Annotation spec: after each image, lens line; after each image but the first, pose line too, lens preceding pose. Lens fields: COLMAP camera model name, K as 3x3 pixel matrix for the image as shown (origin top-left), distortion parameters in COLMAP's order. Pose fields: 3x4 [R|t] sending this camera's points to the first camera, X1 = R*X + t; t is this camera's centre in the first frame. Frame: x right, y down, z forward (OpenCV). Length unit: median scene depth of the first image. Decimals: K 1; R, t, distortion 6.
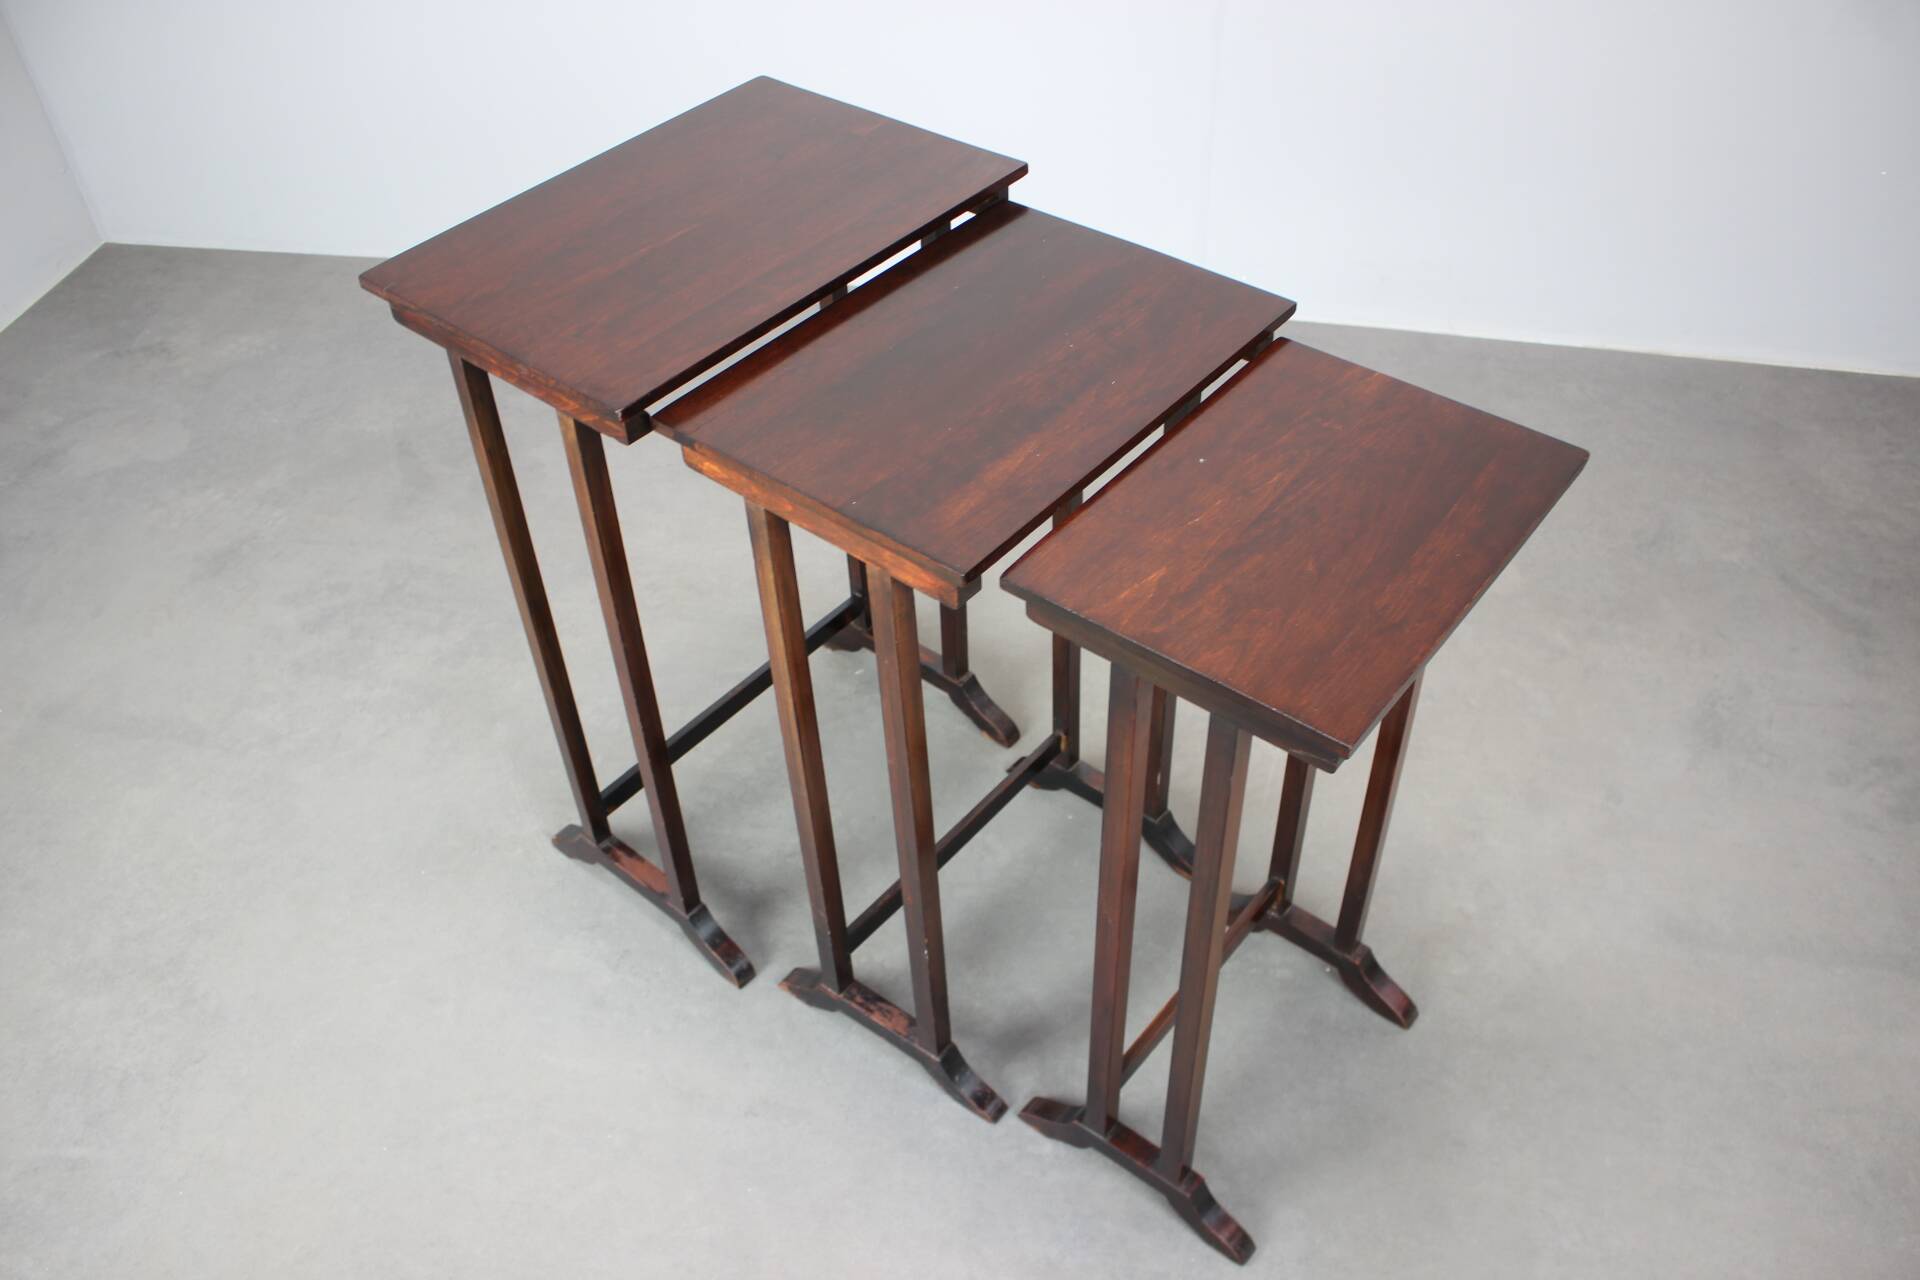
lens RADIAL K [[1587.9, 0, 958.3], [0, 1587.9, 650.6], [0, 0, 1]] dist [-0.128823, 0.073727]
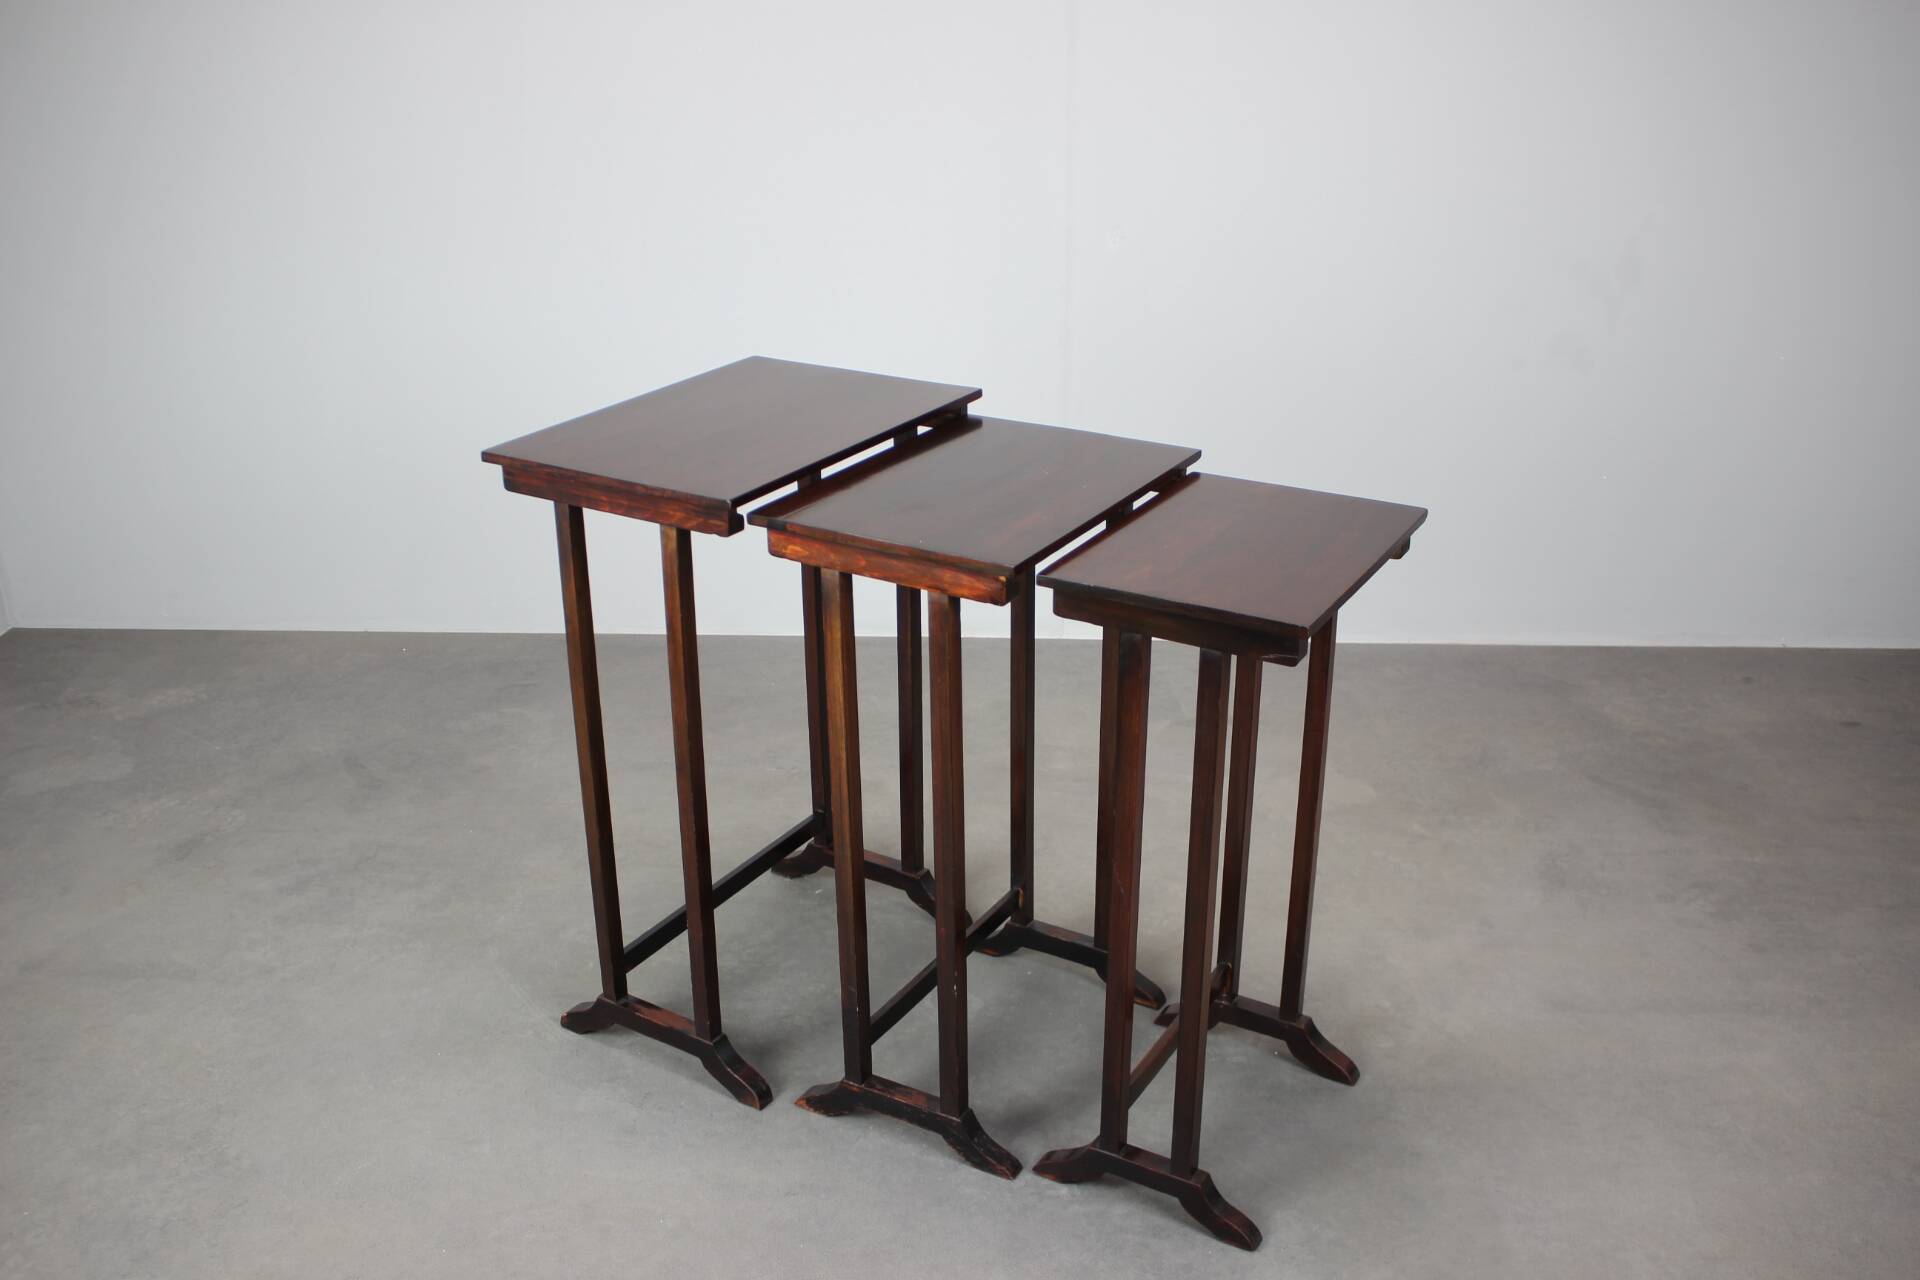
lens RADIAL K [[1737.5, 0, 967.0], [0, 1737.5, 625.7], [0, 0, 1]] dist [-0.102842, 0.022300]
pose [[0.987534, -0.032173, 0.154080, -0.158617], [0.085583, 0.931297, -0.354065, 0.313964], [-0.132103, 0.362838, 0.922441, -0.225070]]
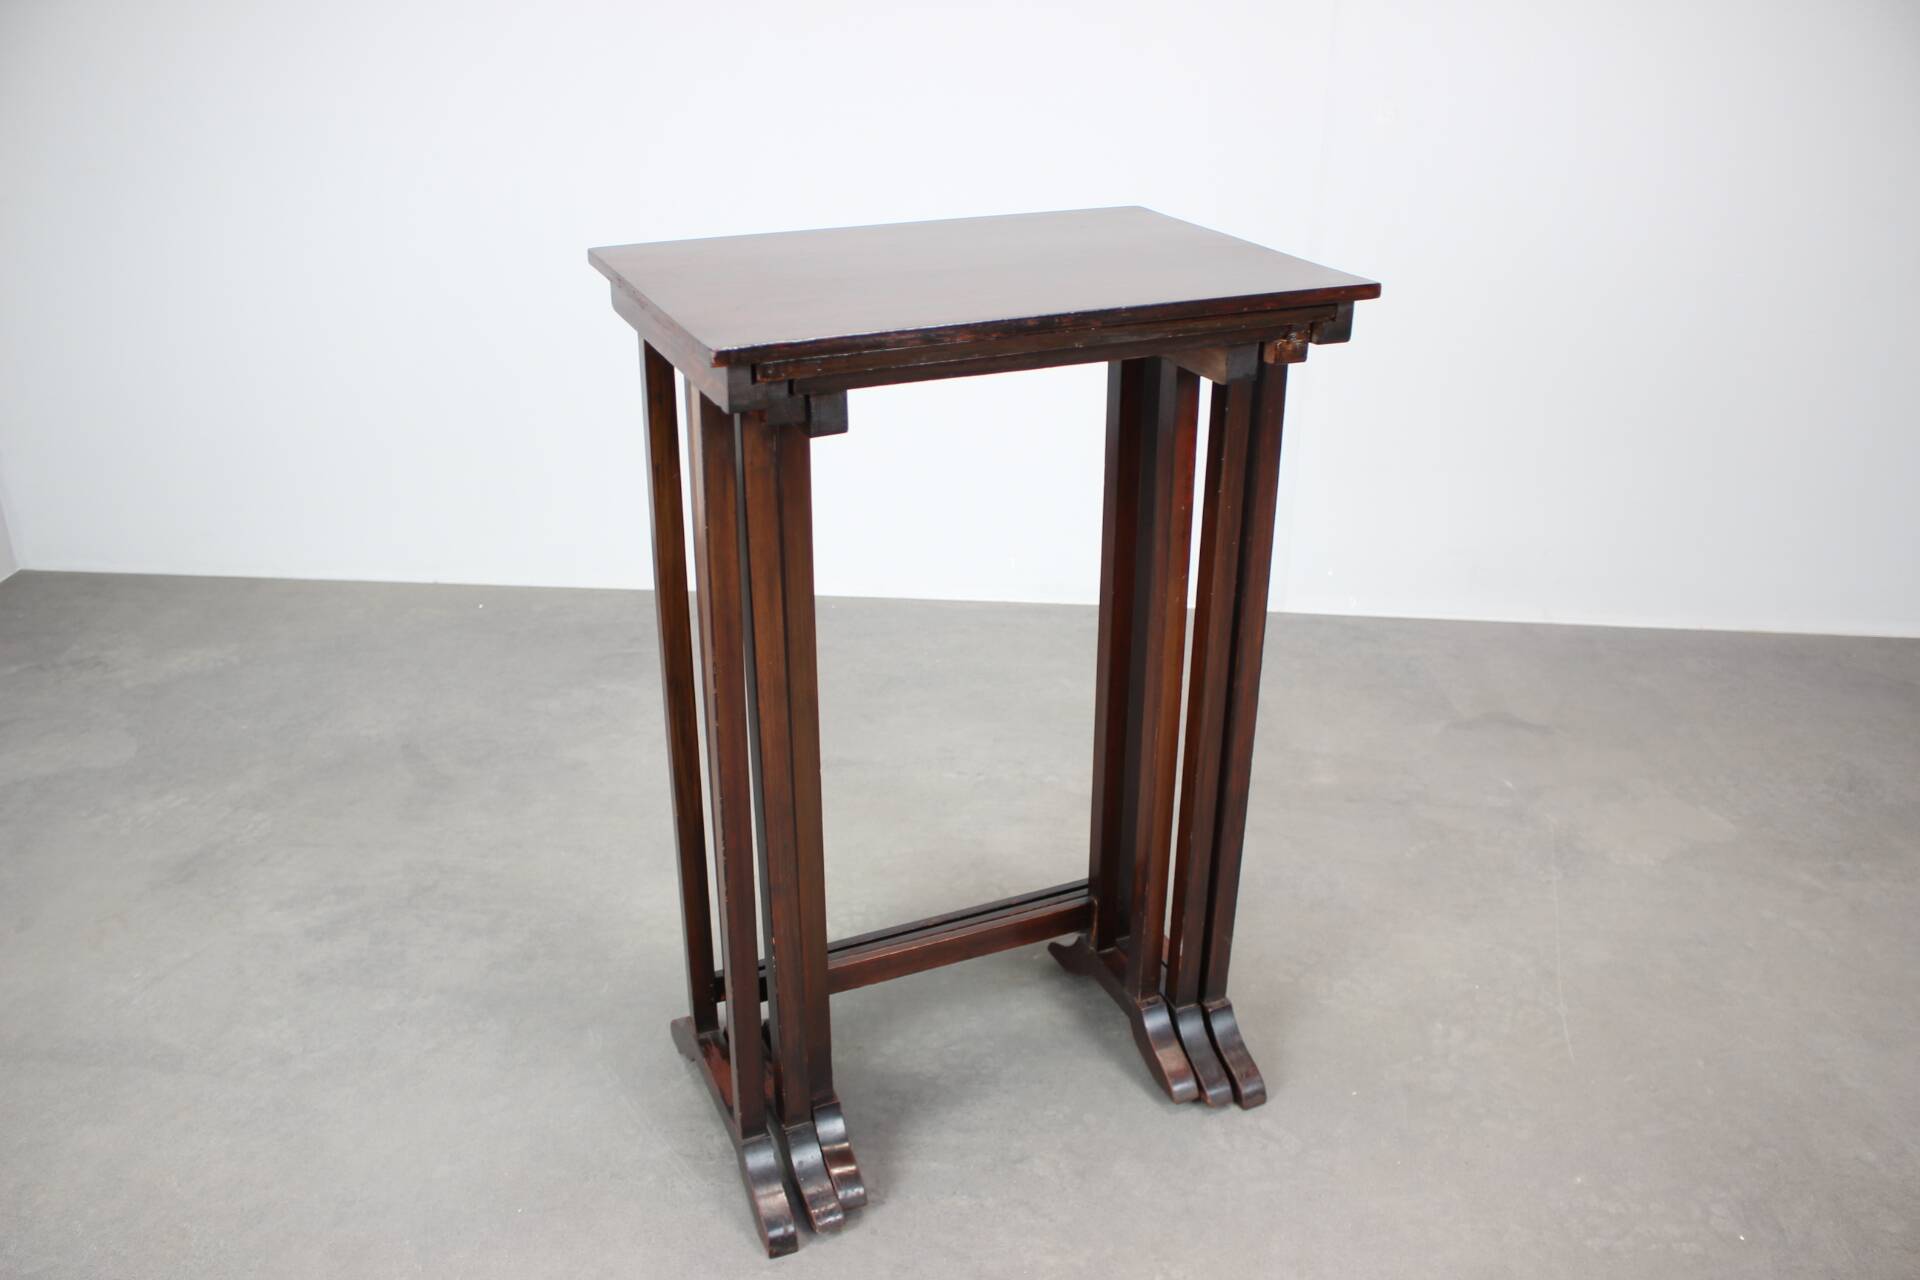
lens RADIAL K [[1587.9, 0, 958.4], [0, 1587.9, 655.3], [0, 0, 1]] dist [-0.128823, 0.073727]
pose [[0.991792, -0.014211, 0.127070, -0.228906], [0.053698, 0.948210, -0.313072, 0.133881], [-0.116040, 0.317325, 0.941190, 0.218357]]
